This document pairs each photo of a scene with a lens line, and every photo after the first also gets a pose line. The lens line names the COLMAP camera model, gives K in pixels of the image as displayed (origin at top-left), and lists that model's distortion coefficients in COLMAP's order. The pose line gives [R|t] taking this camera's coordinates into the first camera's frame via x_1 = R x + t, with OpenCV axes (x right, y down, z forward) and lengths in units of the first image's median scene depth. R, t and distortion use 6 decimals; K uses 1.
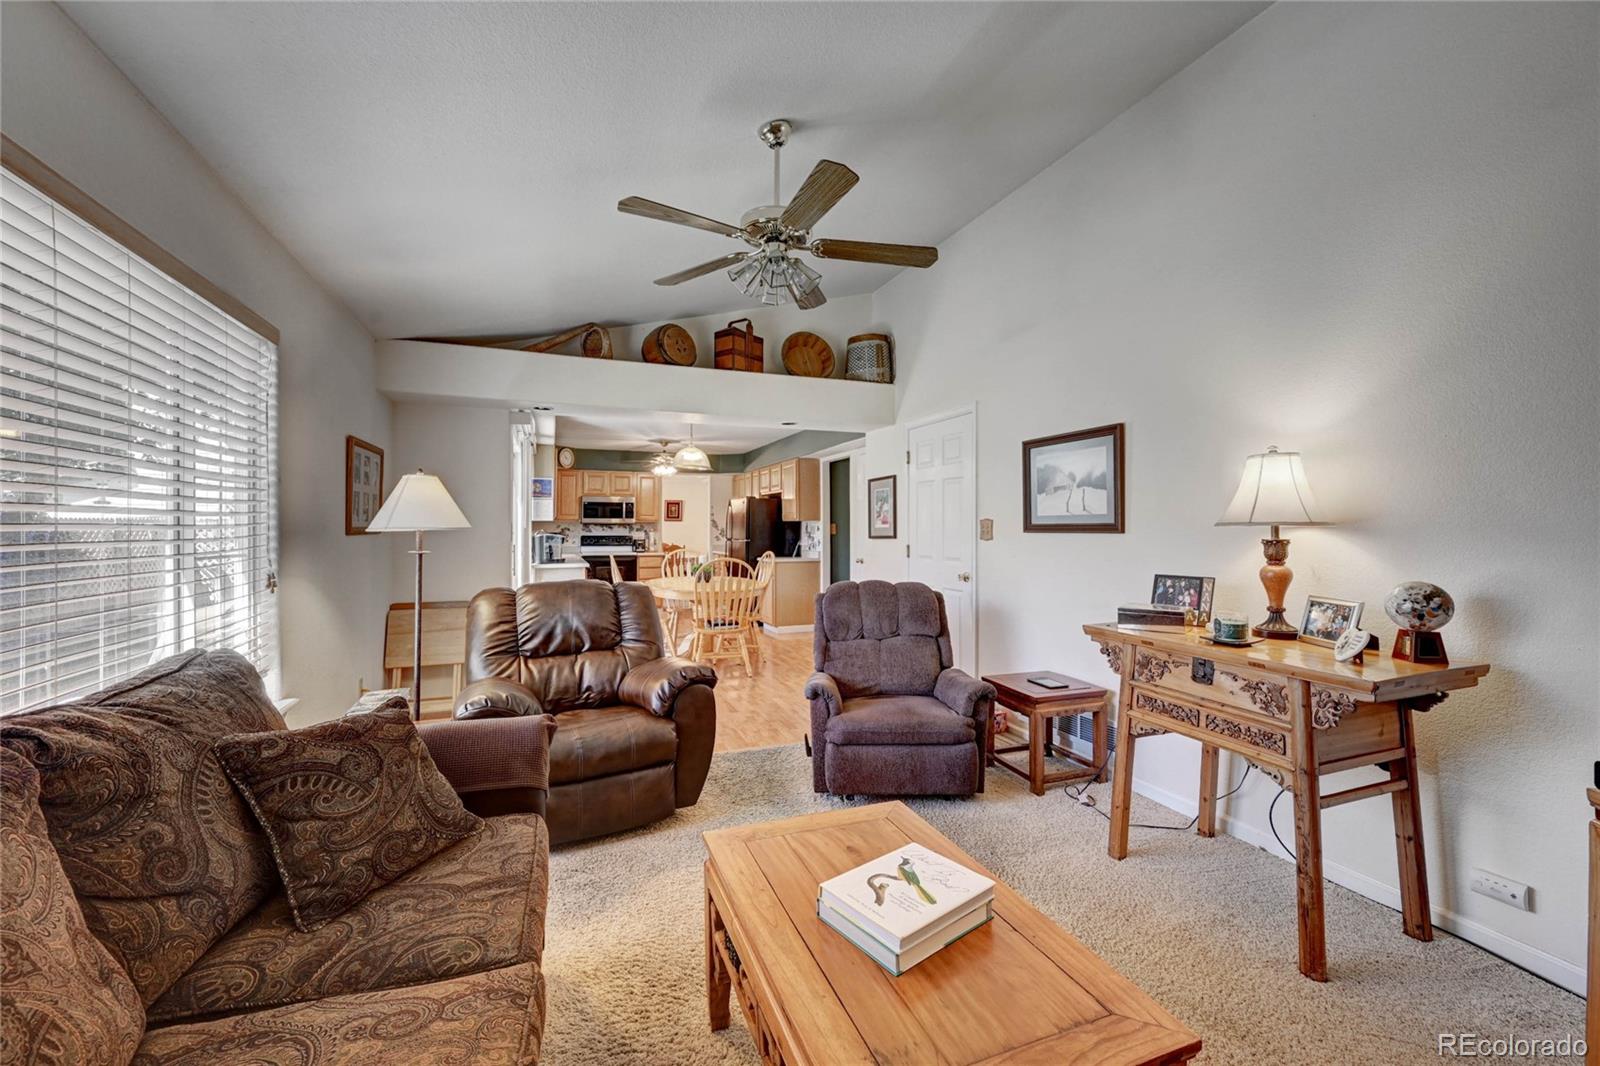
lens RADIAL K [[639.6, 0, 800.0], [0, 639.6, 533.0], [0, 0, 1]] dist [-0.000191, -0.000059]
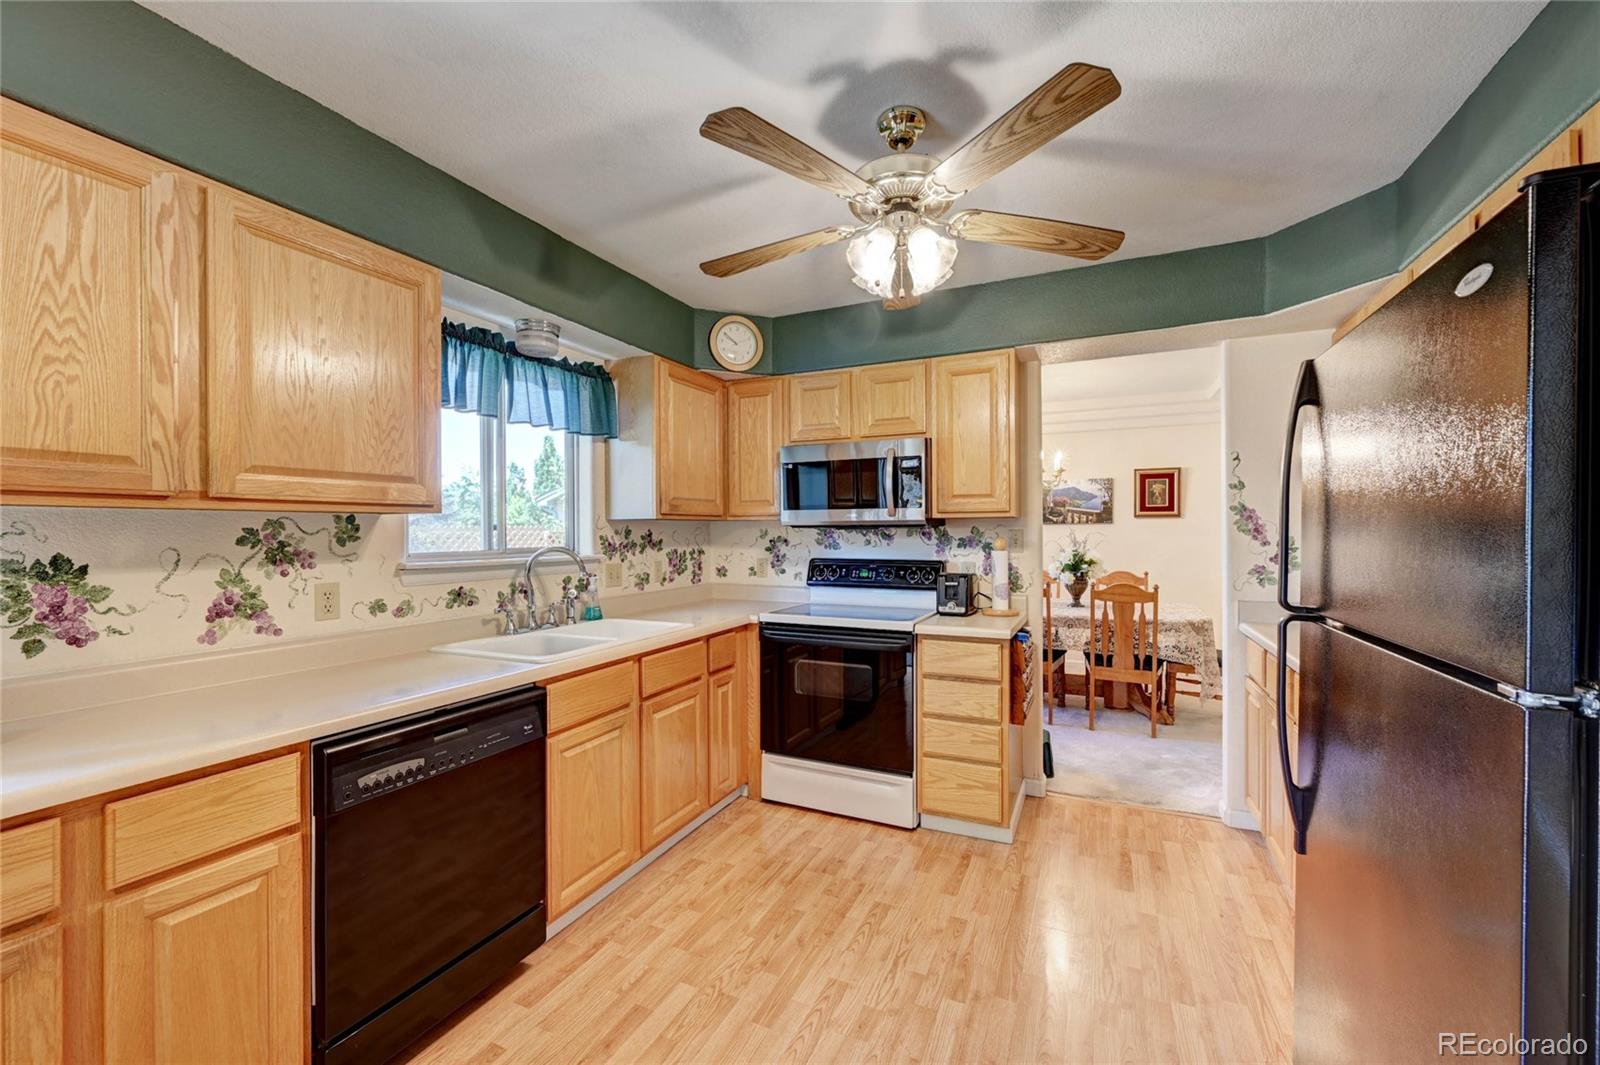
lens RADIAL K [[639.6, 0, 800.0], [0, 639.6, 532.5], [0, 0, 1]] dist [-0.000191, -0.000059]
pose [[0.693973, -0.002329, -0.719997, -0.076229], [-0.001712, 0.999987, -0.004885, -0.008464], [0.719999, 0.004623, 0.693960, 0.720014]]
